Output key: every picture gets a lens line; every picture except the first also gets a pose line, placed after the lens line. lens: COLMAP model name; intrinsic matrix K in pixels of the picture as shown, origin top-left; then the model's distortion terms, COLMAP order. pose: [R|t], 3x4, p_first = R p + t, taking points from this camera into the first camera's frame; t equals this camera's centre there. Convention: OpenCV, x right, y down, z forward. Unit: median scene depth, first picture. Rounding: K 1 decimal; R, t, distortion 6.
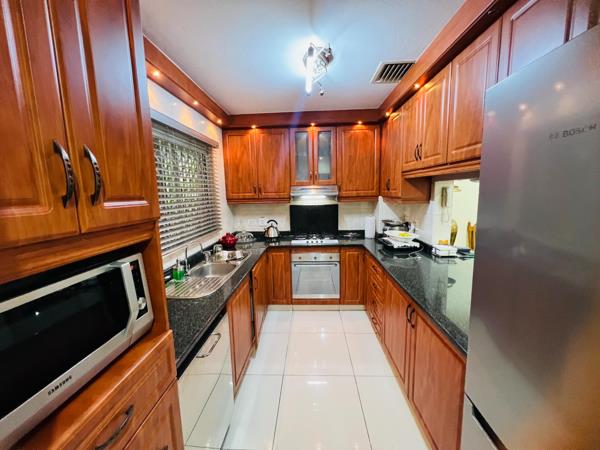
lens RADIAL K [[239.9, 0, 299.3], [0, 239.9, 224.1], [0, 0, 1]] dist [-0.002502, 0.000145]
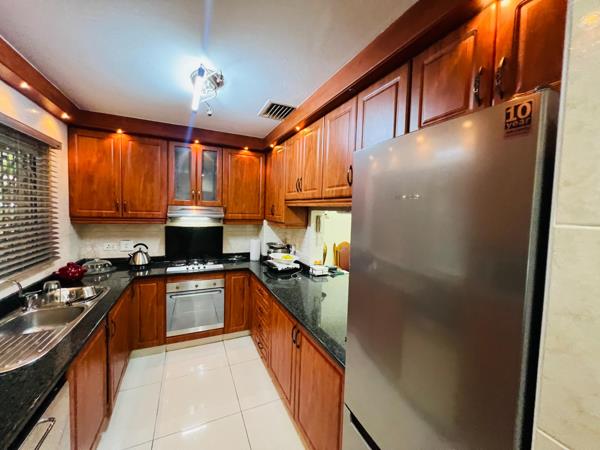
lens RADIAL K [[239.9, 0, 299.3], [0, 239.9, 224.1], [0, 0, 1]] dist [-0.002502, 0.000145]
pose [[0.885120, 0.026532, 0.464606, -0.016856], [0.009274, 0.997169, -0.074612, -0.020238], [-0.465270, 0.070350, 0.882369, 0.007859]]
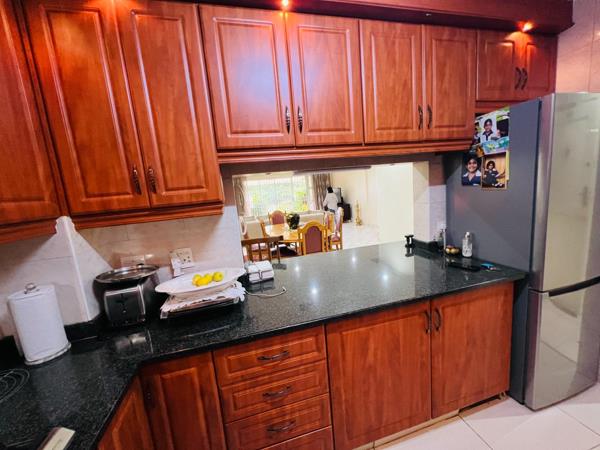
lens RADIAL K [[239.9, 0, 299.3], [0, 239.9, 224.1], [0, 0, 1]] dist [-0.002502, 0.000145]
pose [[-0.292116, -0.089574, 0.952179, -0.083476], [0.225098, 0.961196, 0.159479, -0.091536], [-0.929515, 0.260920, -0.260618, 0.830976]]
